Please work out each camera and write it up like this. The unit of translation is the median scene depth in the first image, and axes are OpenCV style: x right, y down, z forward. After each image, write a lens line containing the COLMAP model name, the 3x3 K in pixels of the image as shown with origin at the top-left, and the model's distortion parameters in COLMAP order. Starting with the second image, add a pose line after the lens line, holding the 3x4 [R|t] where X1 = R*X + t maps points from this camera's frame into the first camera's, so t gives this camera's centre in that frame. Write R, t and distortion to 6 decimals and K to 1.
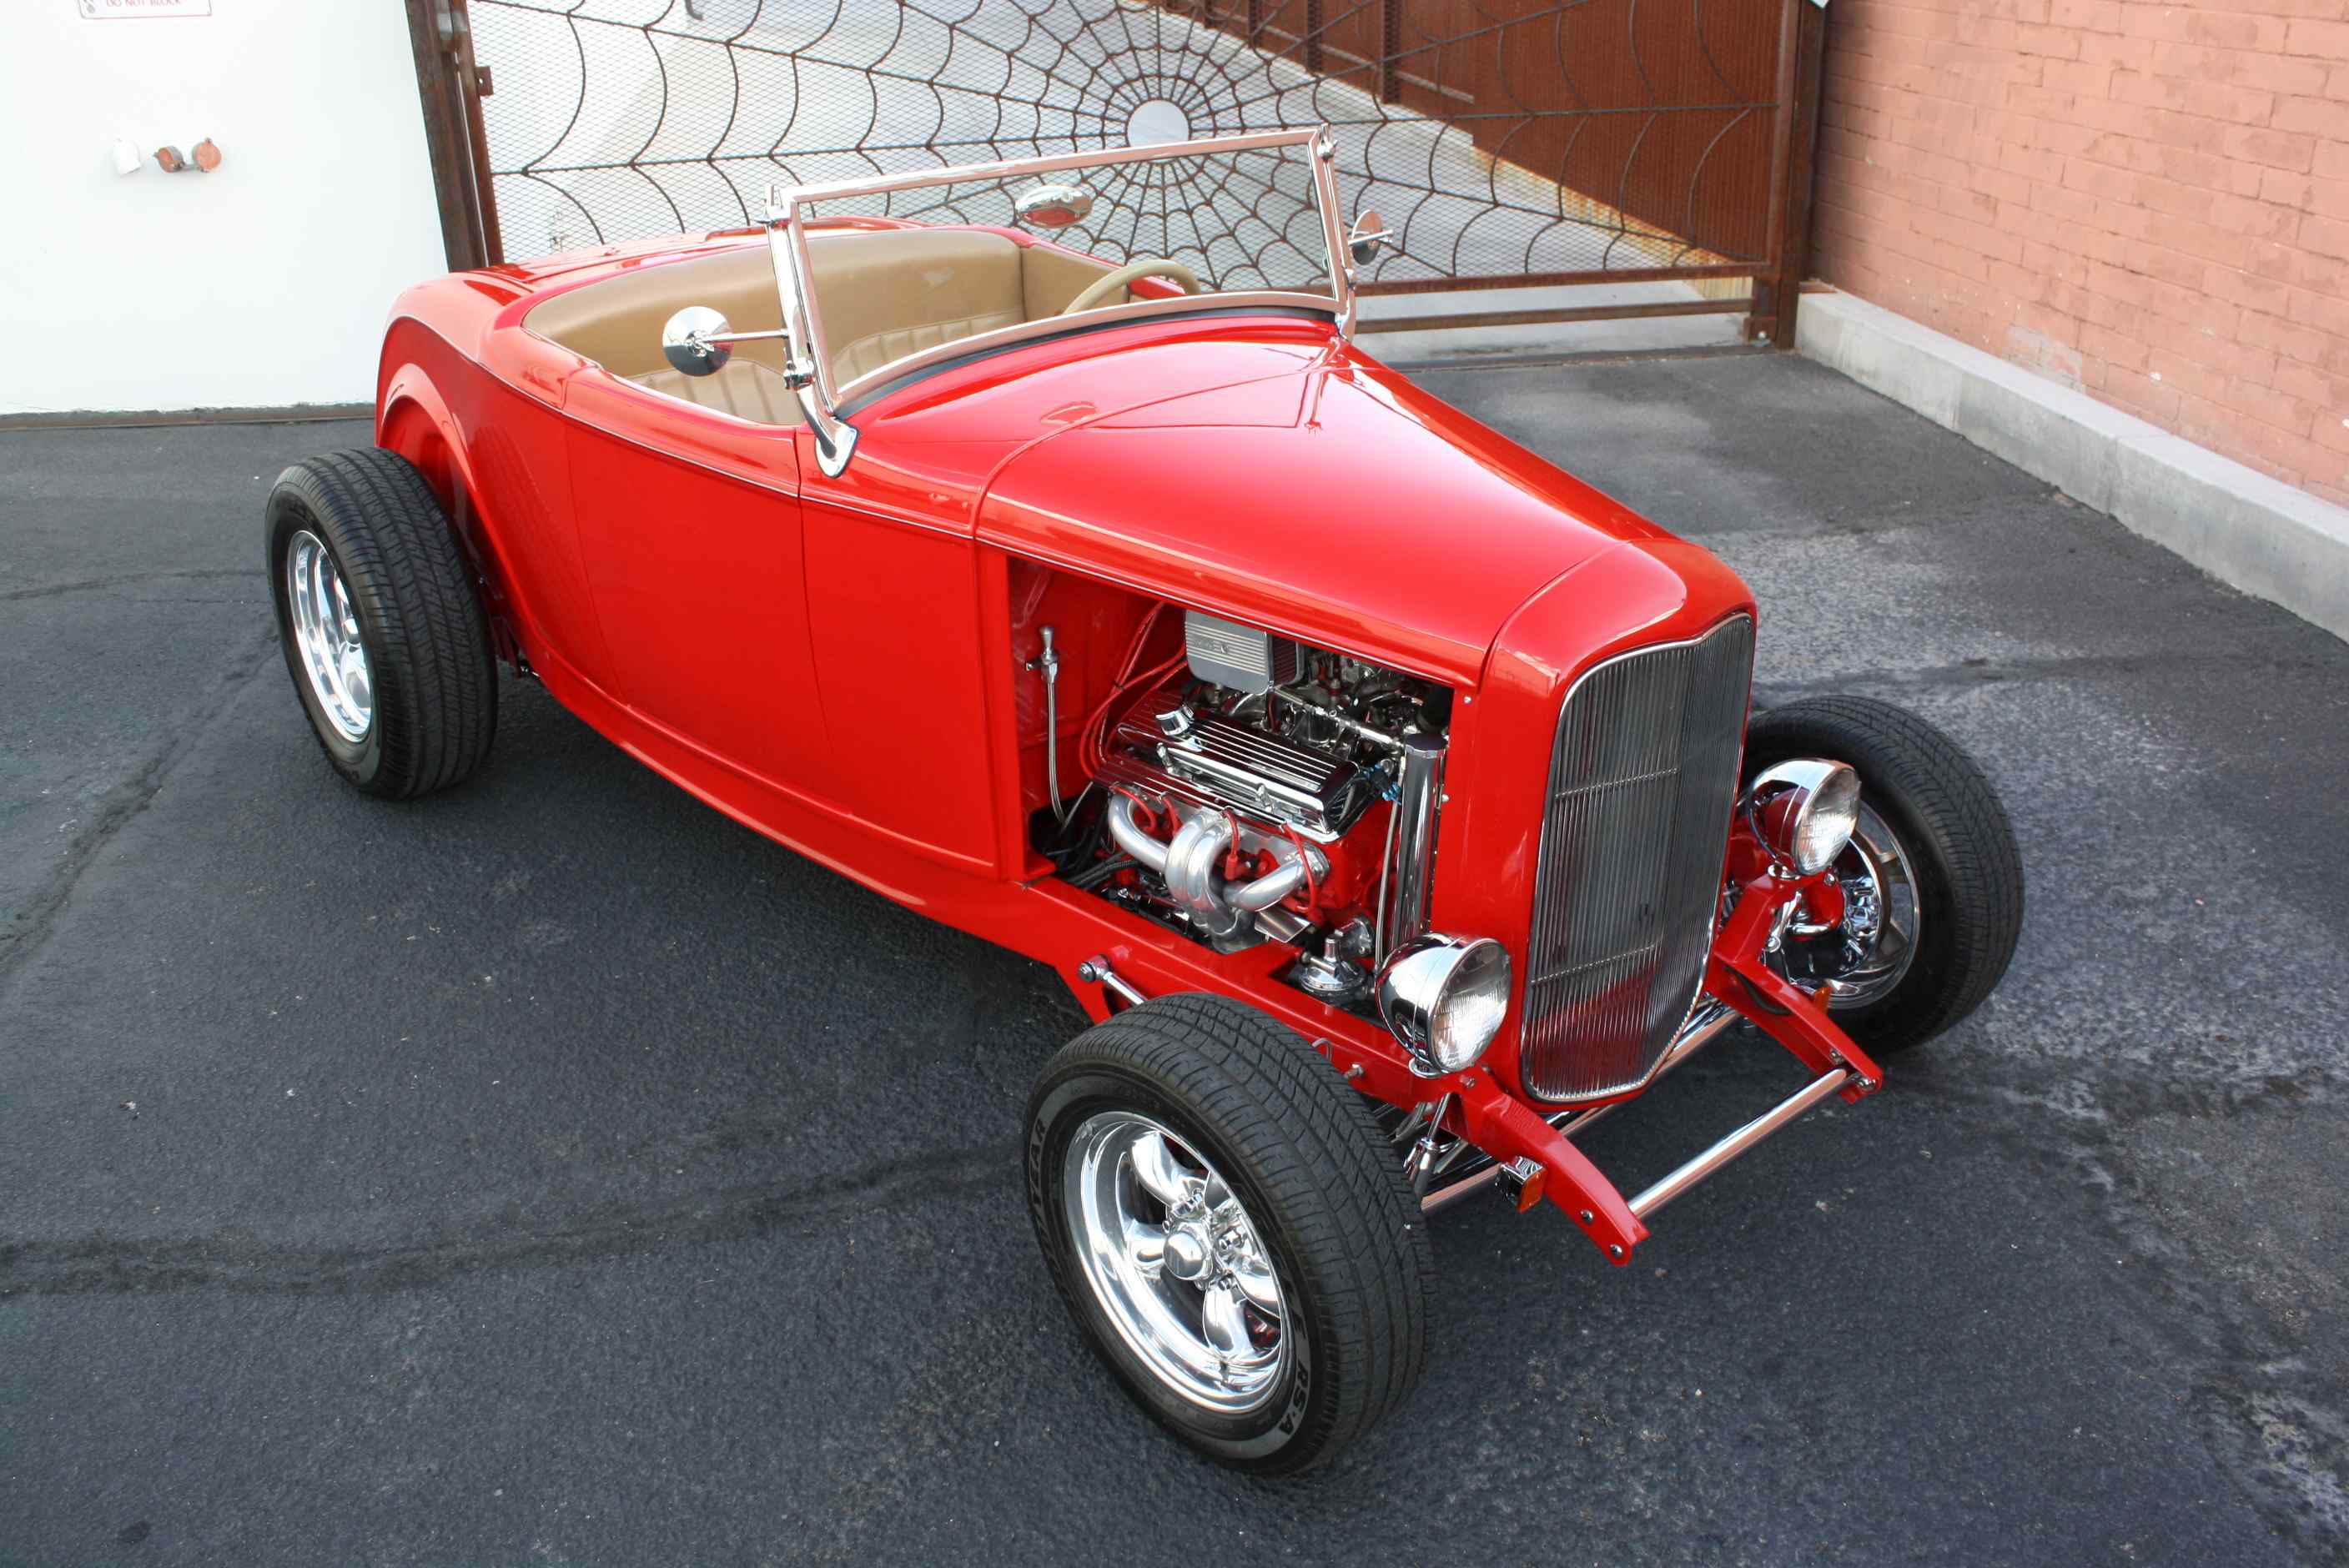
lens RADIAL K [[2014.2, 0, 1205.3], [0, 2014.2, 783.0], [0, 0, 1]] dist [-0.159091, 0.140721]
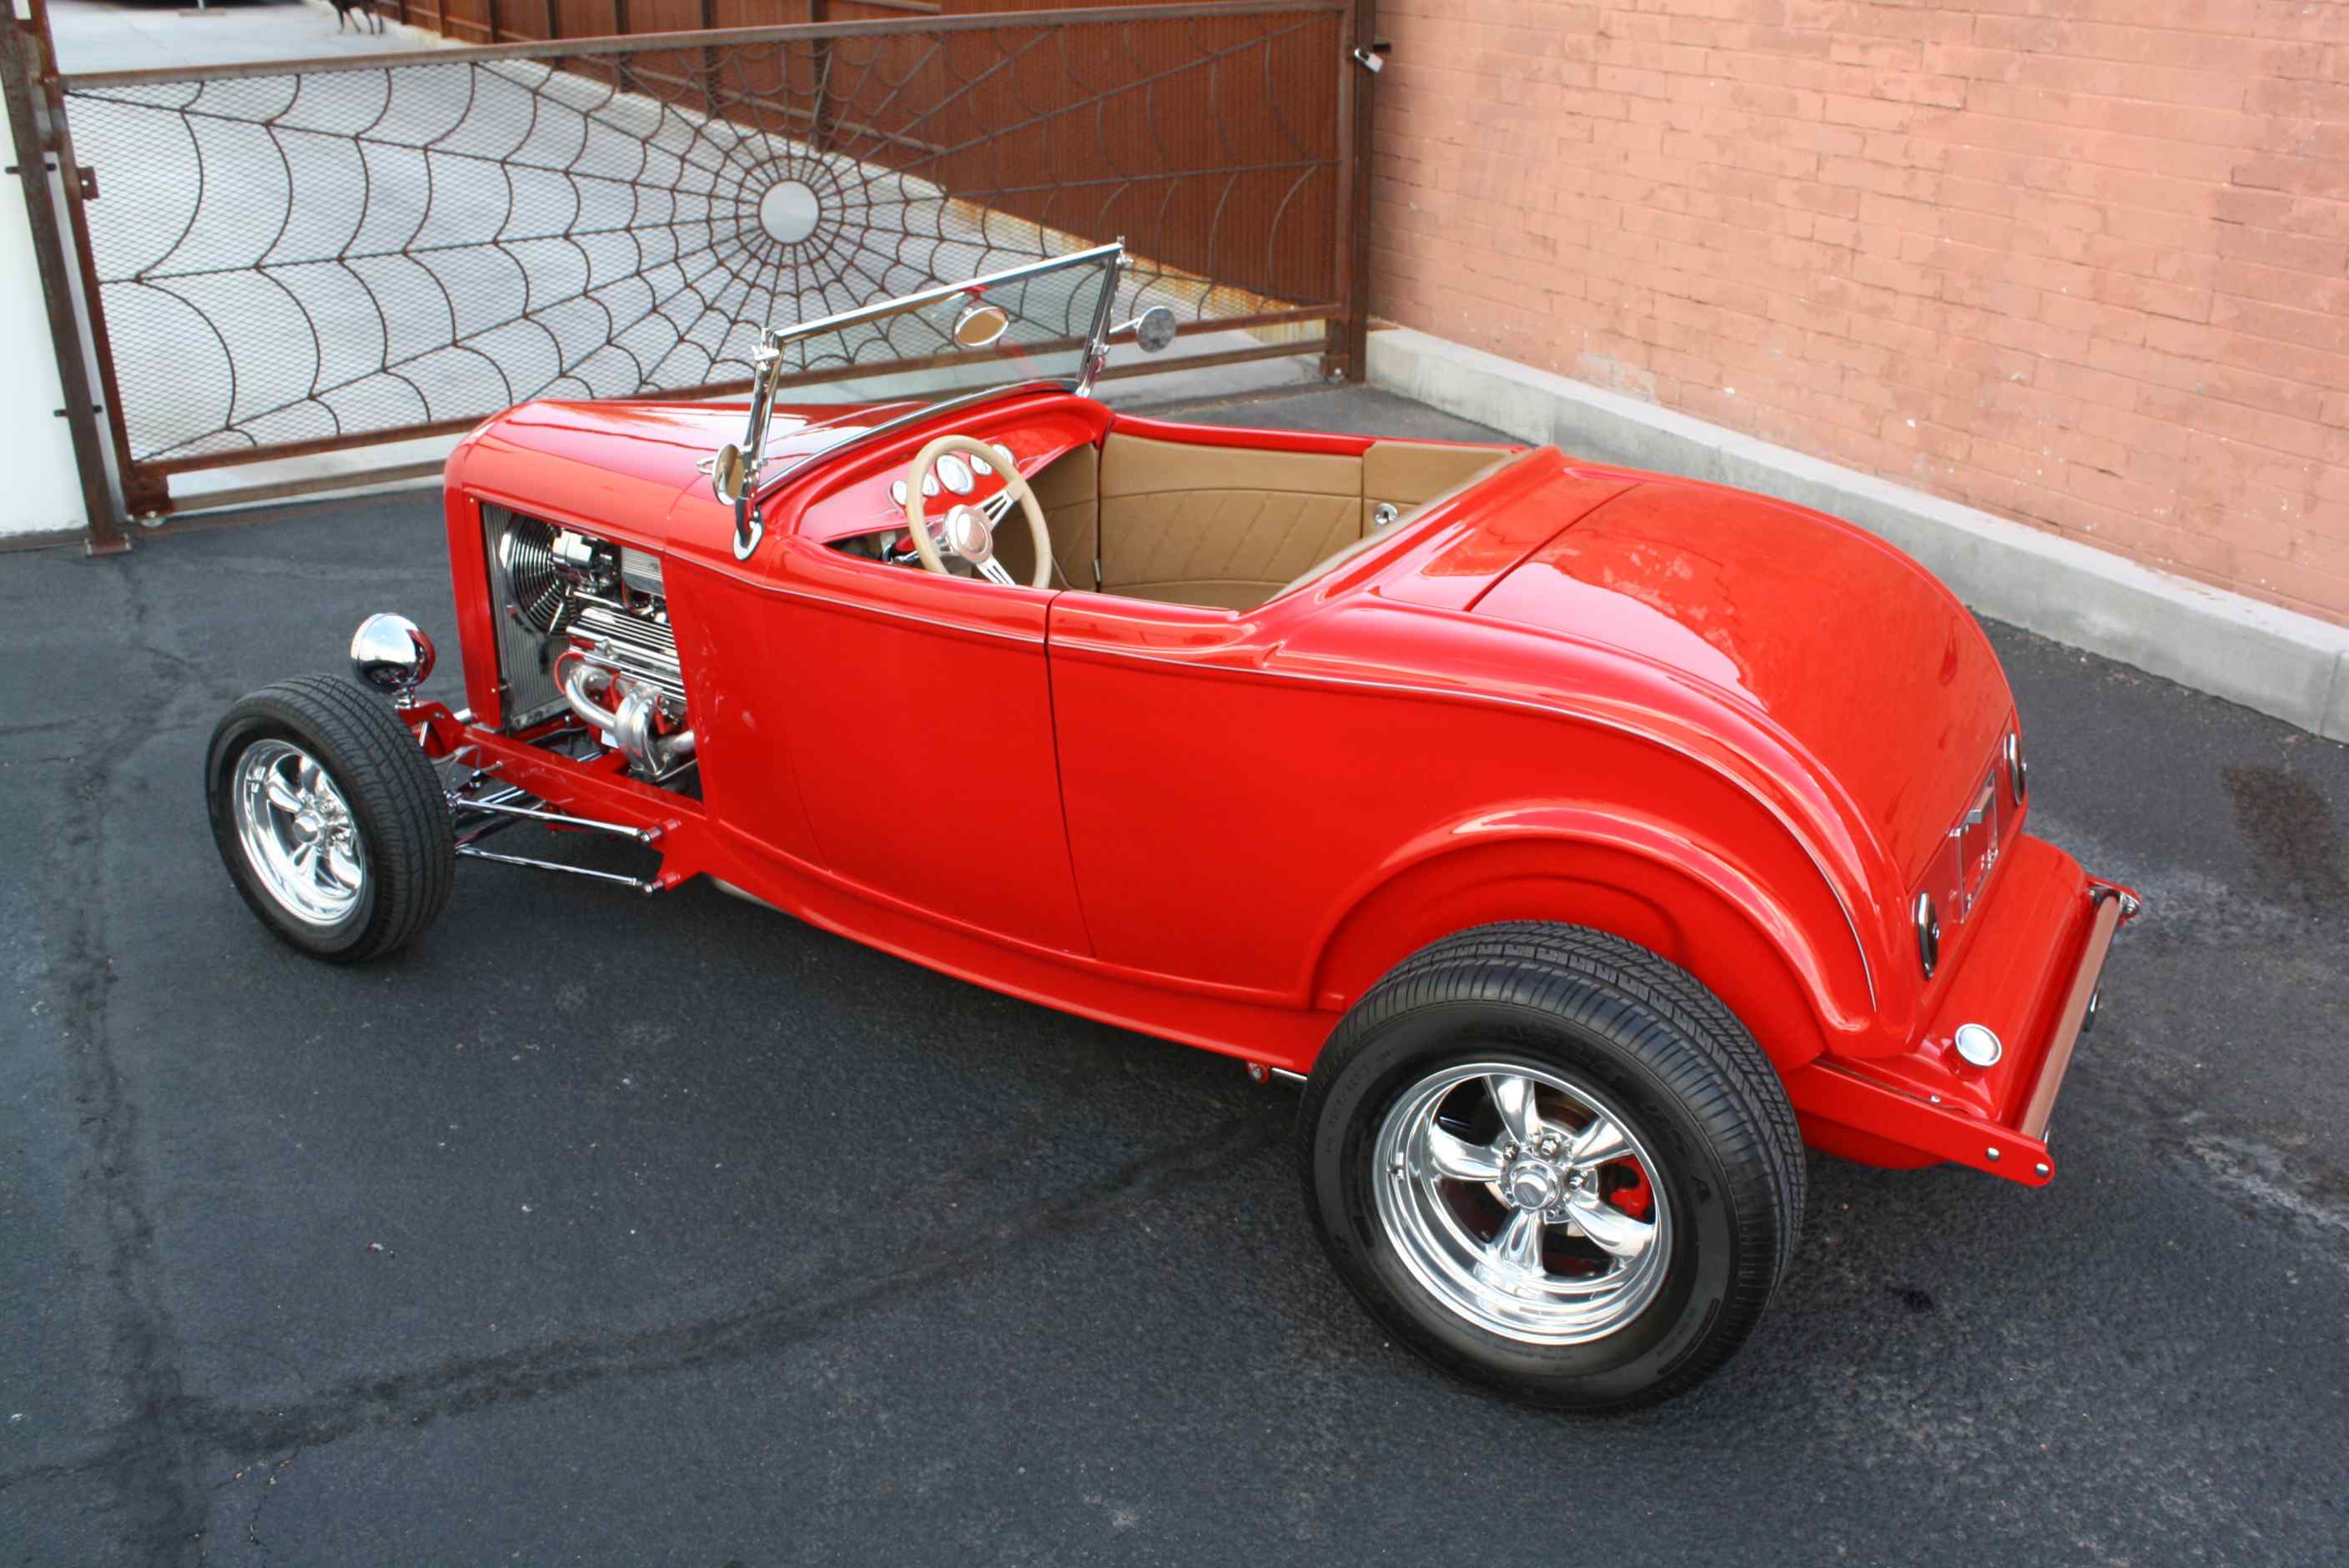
lens RADIAL K [[2165.4, 0, 1174.5], [0, 2165.4, 784.0], [0, 0, 1]] dist [-0.149394, 0.143280]
pose [[0.943017, -0.114533, 0.312411, -0.434501], [0.123257, 0.992340, -0.008251, -0.011247], [-0.309073, 0.046287, 0.949911, -0.168880]]
